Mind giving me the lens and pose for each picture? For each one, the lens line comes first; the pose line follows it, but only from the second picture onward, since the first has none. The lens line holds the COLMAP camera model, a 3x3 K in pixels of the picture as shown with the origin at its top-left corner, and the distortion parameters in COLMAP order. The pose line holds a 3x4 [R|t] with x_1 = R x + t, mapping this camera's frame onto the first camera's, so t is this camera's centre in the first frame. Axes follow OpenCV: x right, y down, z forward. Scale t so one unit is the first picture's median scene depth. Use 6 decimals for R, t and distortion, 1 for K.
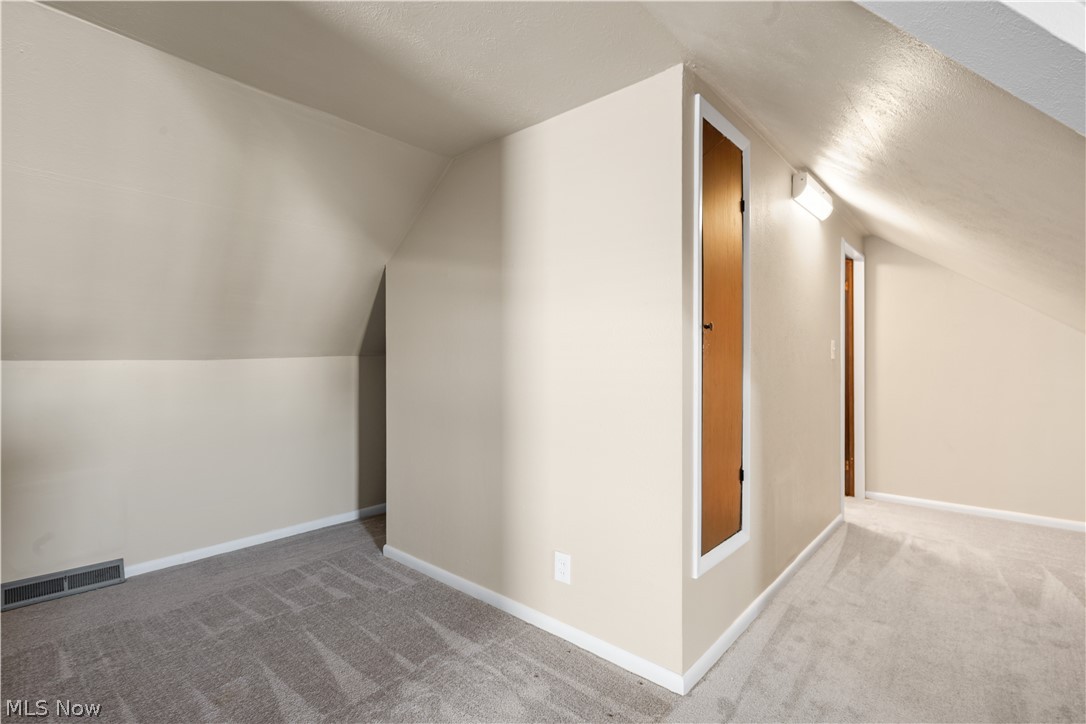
lens RADIAL K [[501.3, 0, 539.1], [0, 501.3, 364.6], [0, 0, 1]] dist [-0.001304, 0.000134]
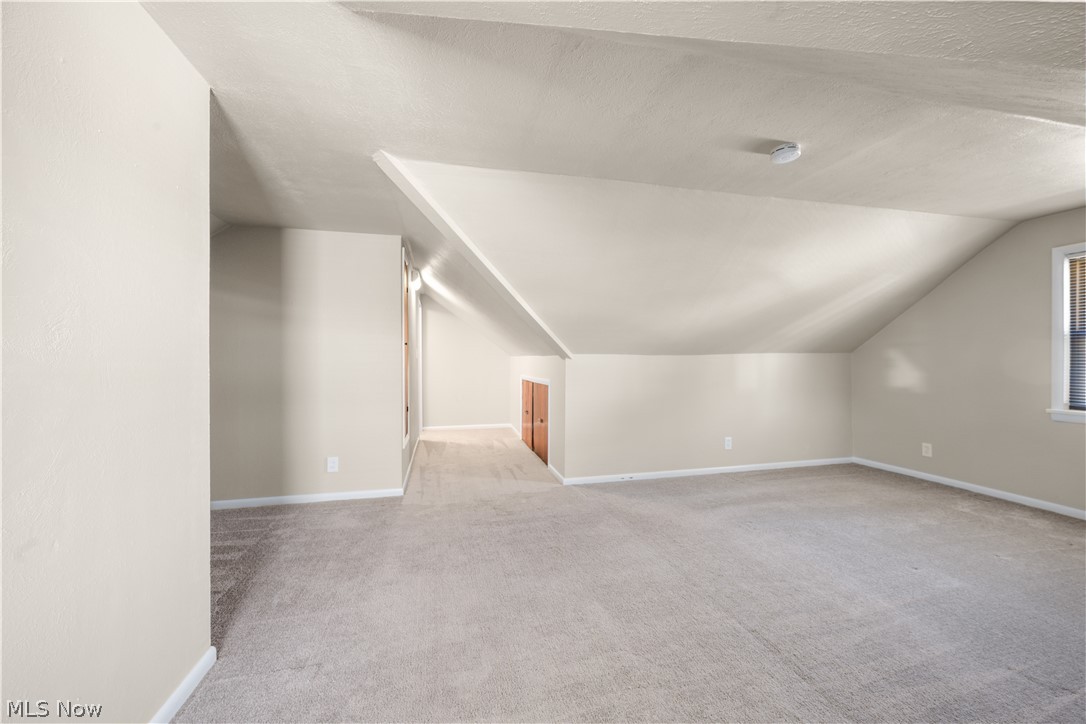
lens RADIAL K [[423.9, 0, 542.6], [0, 423.9, 361.7], [0, 0, 1]] dist [-0.000117, 0.000000]
pose [[0.571186, -0.001499, 0.820819, -0.826875], [0.005412, 0.999983, -0.001940, 0.013020], [-0.820803, 0.005550, 0.571185, -0.603634]]
